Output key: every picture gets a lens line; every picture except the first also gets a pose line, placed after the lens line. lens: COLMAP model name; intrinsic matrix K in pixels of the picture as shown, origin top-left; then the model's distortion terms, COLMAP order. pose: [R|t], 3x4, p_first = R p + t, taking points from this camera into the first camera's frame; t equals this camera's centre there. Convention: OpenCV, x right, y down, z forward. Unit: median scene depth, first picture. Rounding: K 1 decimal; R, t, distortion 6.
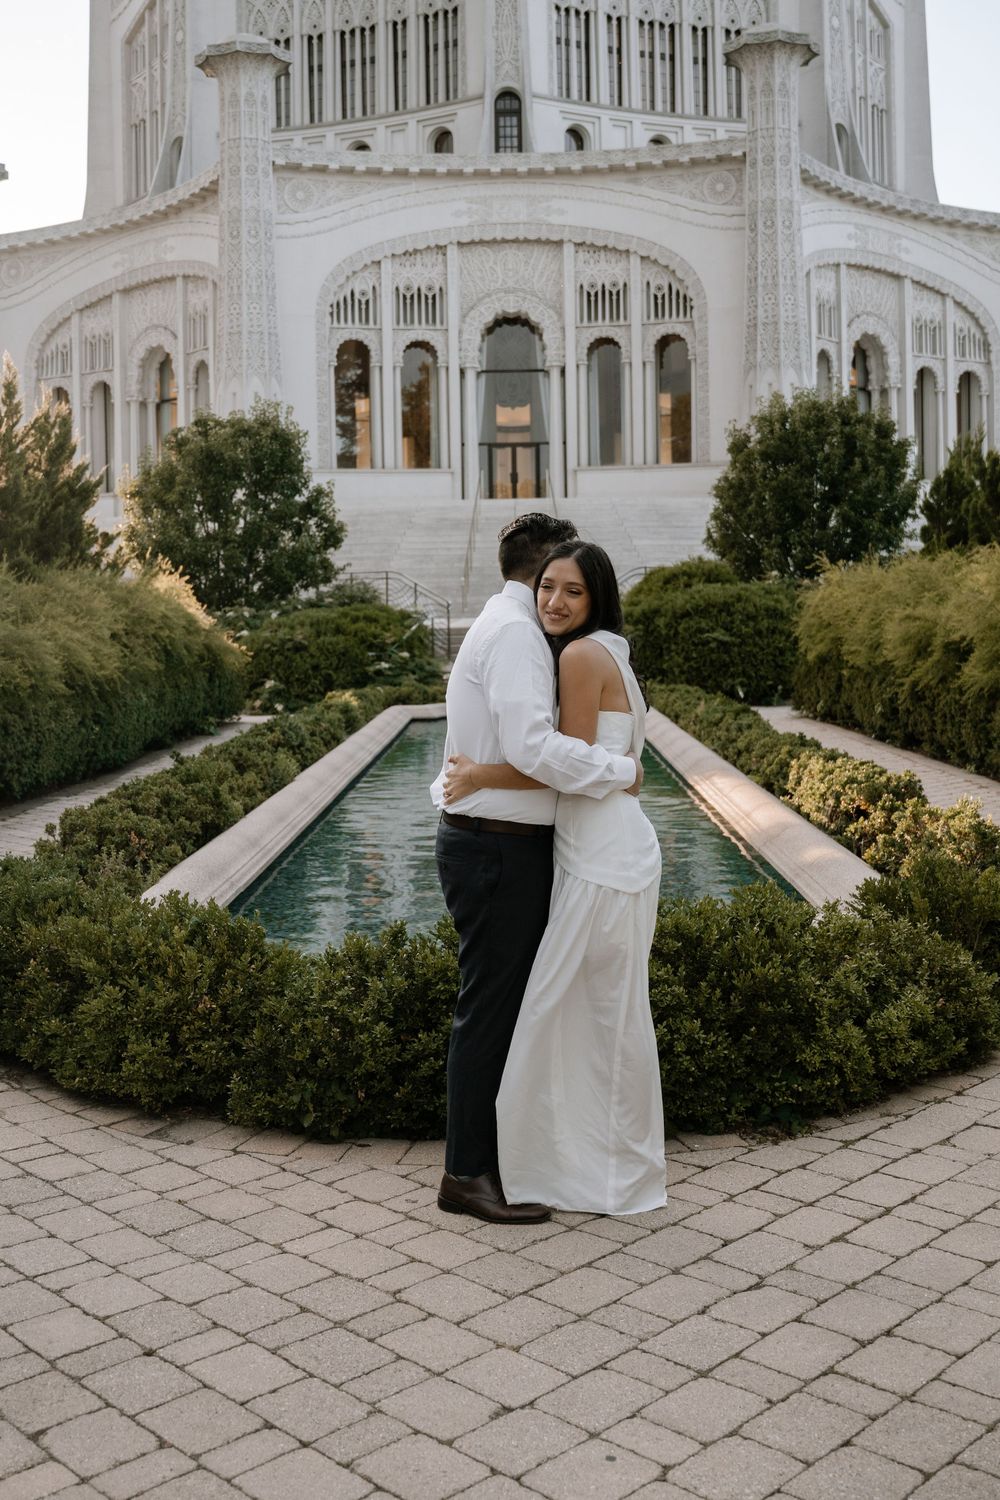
lens RADIAL K [[1576.3, 0, 499.9], [0, 1576.3, 753.7], [0, 0, 1]] dist [-0.137624, 0.000000]
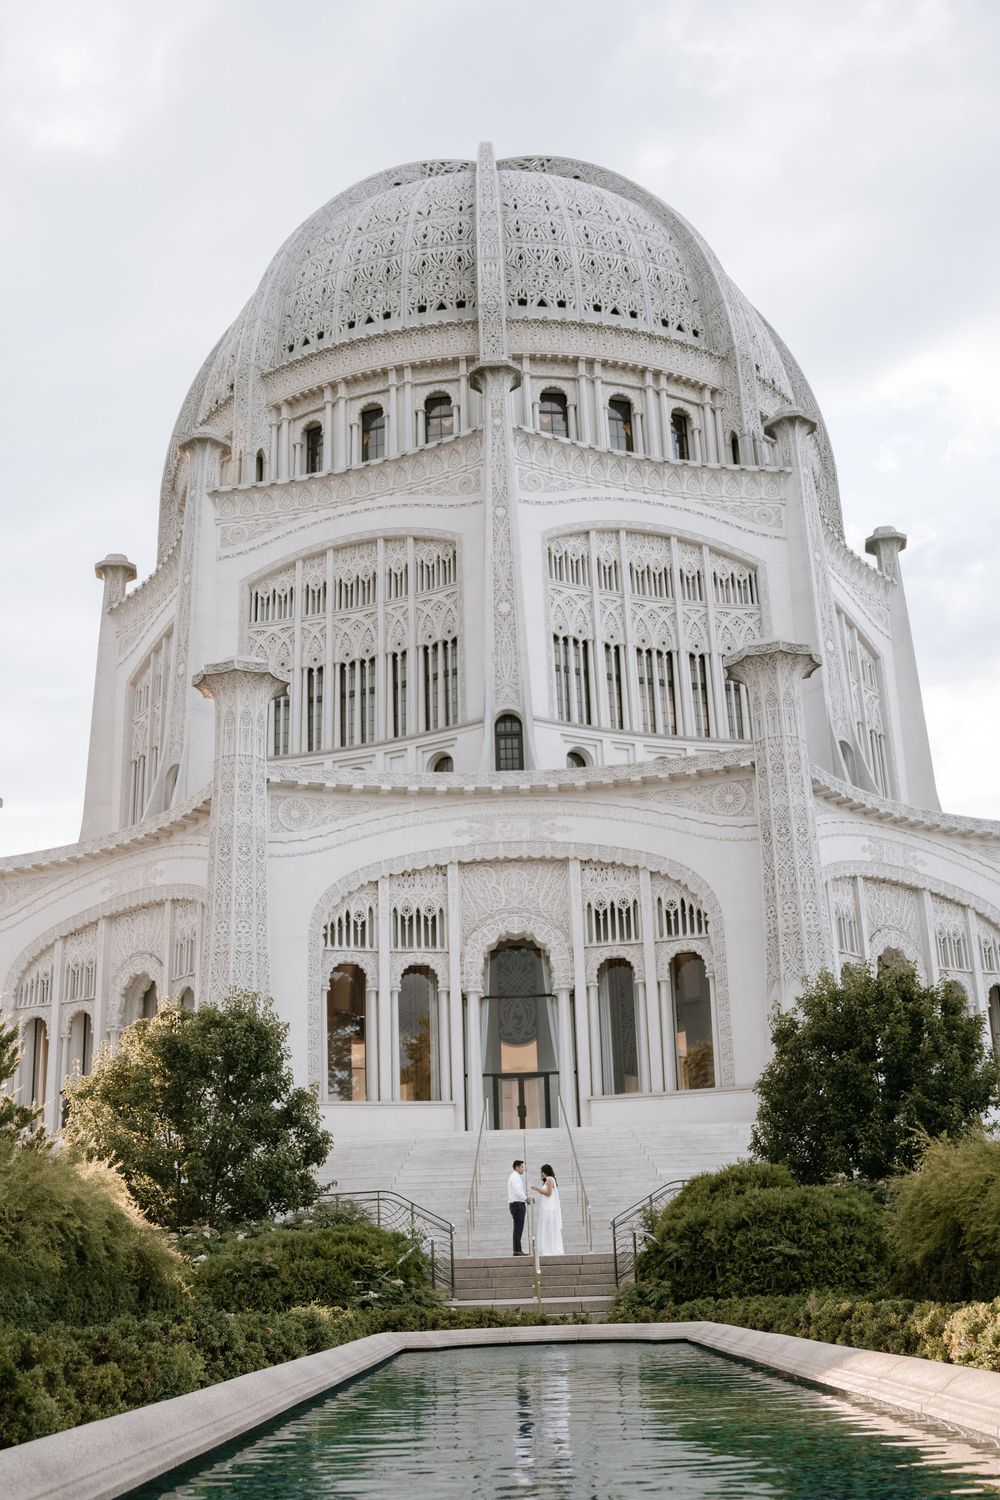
lens RADIAL K [[1576.3, 0, 501.6], [0, 1576.3, 756.7], [0, 0, 1]] dist [-0.137624, 0.000000]
pose [[0.999879, -0.015134, 0.003487, -0.003057], [0.015243, 0.913187, -0.407255, 0.008156], [0.002979, 0.407259, 0.913308, 0.084175]]
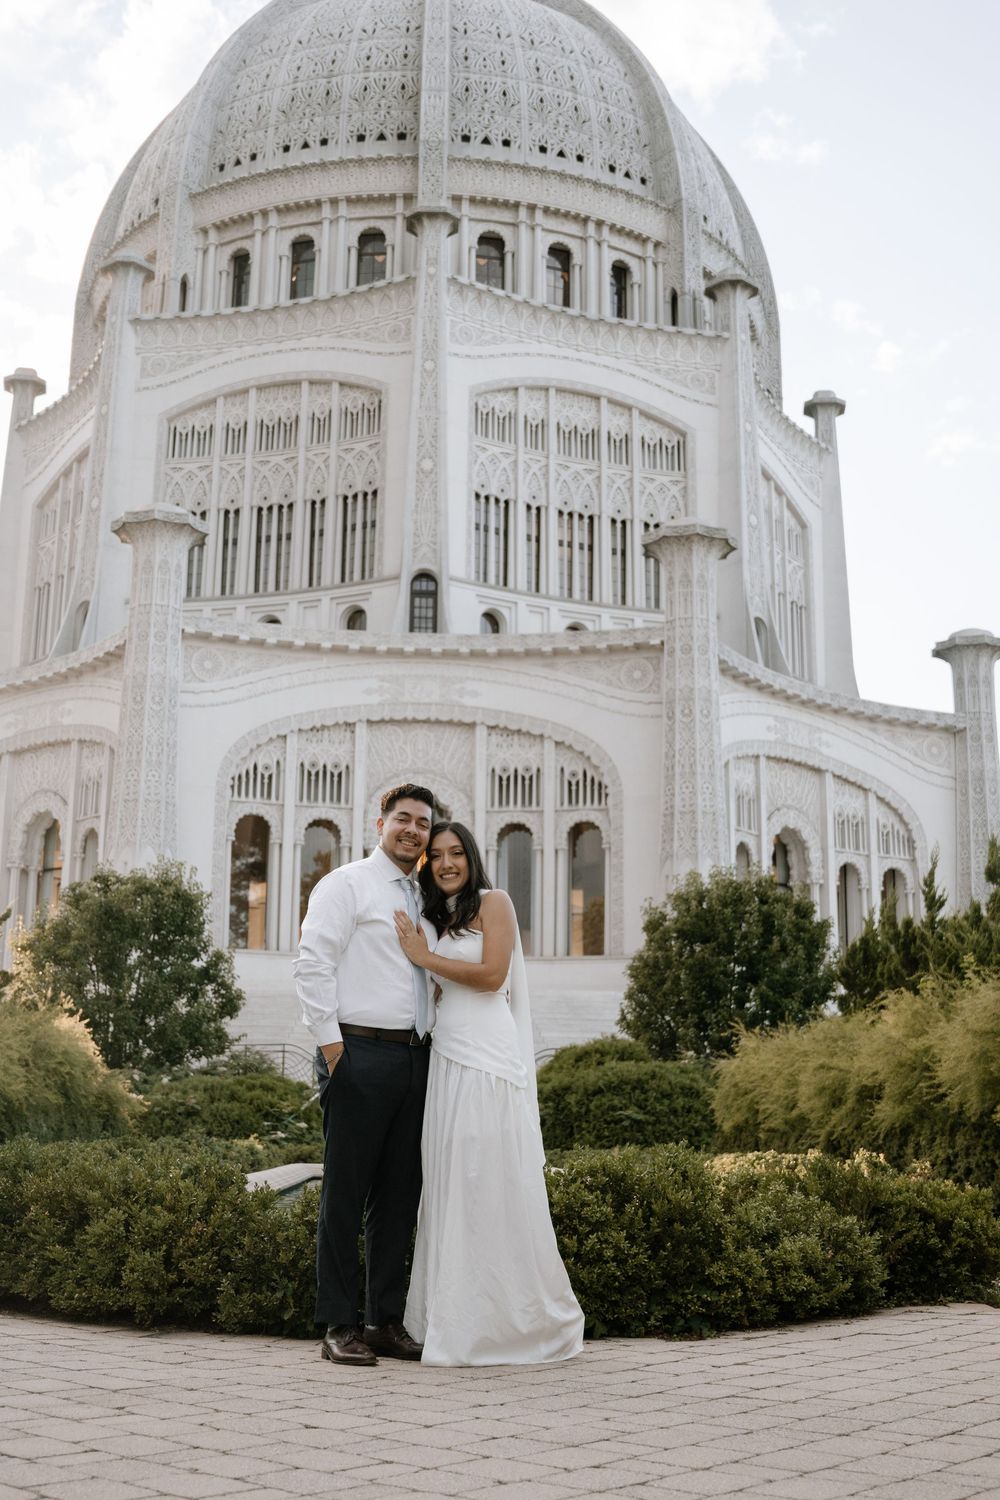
lens RADIAL K [[1737.0, 0, 496.2], [0, 1737.0, 748.9], [0, 0, 1]] dist [-0.149113, 0.000000]
pose [[0.997686, 0.041088, 0.054175, -0.004868], [-0.022469, 0.951233, -0.307655, 0.019535], [-0.064173, 0.305726, 0.949954, -0.030375]]
